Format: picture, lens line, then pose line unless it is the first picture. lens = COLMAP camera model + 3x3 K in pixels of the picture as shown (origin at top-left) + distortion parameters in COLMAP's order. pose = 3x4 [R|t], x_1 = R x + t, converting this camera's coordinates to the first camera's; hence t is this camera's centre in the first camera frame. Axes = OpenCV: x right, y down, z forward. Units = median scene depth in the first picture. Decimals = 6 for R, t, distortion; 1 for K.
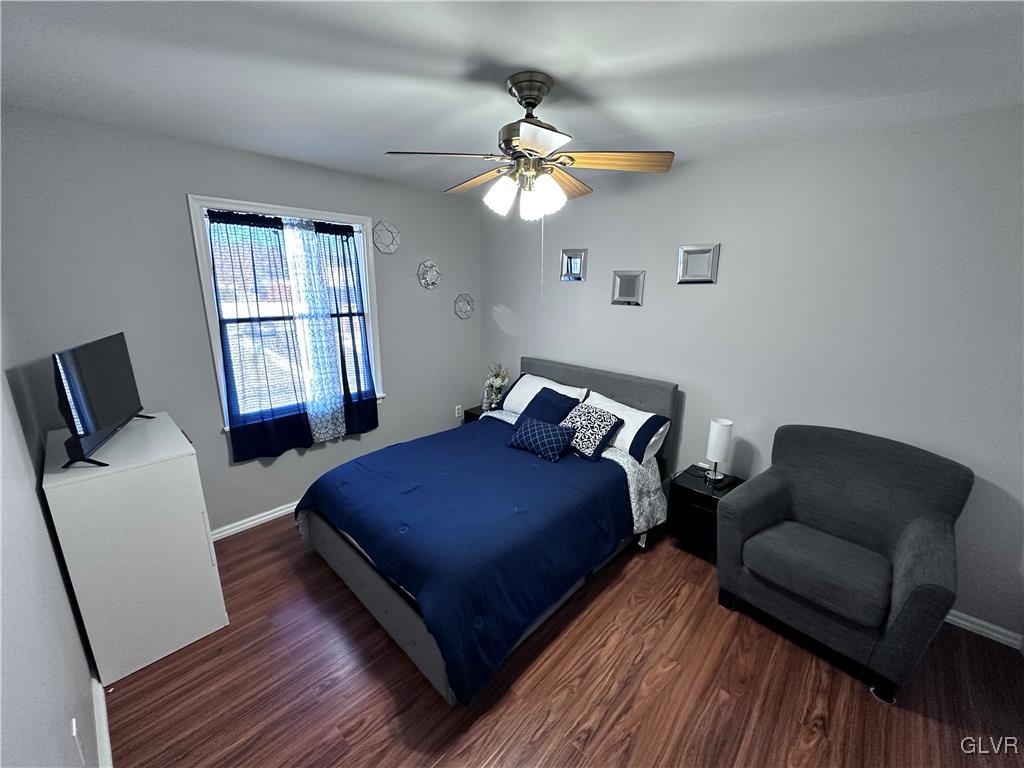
lens RADIAL K [[408.7, 0, 512.0], [0, 408.7, 384.0], [0, 0, 1]] dist [0.002271, 0.000113]
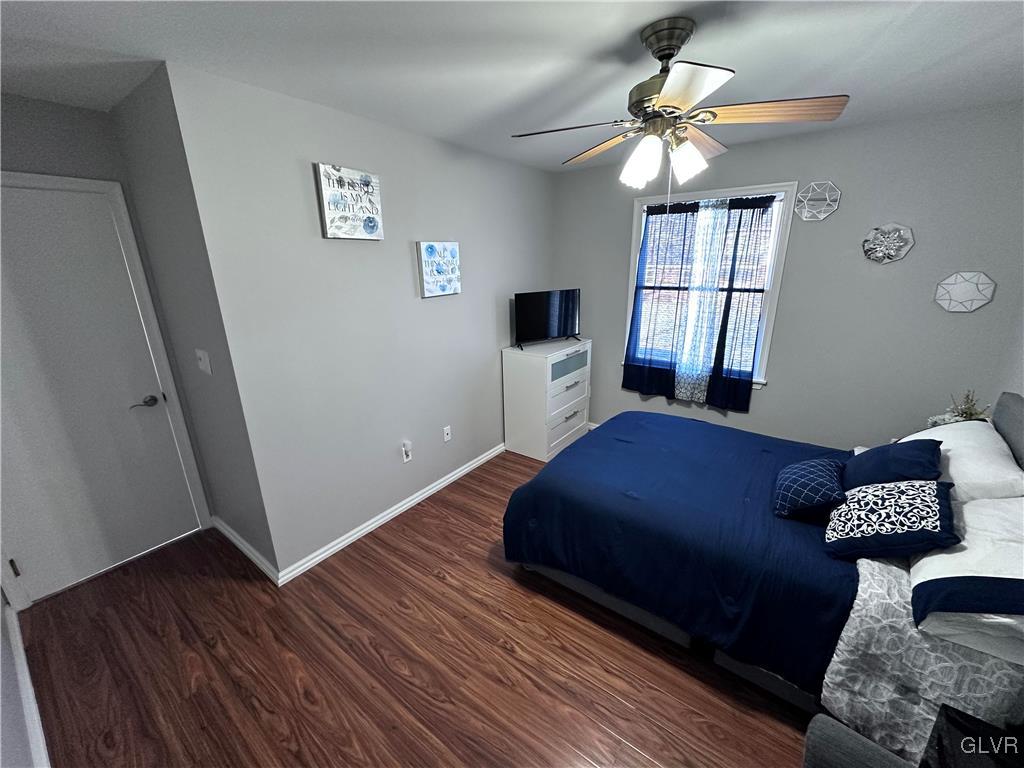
lens RADIAL K [[407.5, 0, 512.0], [0, 407.5, 384.0], [0, 0, 1]] dist [-0.003934, 0.000359]
pose [[0.107295, 0.278786, -0.954341, 0.656517], [-0.228973, 0.941008, 0.249148, -0.087764], [0.967502, 0.191786, 0.164800, 0.407717]]
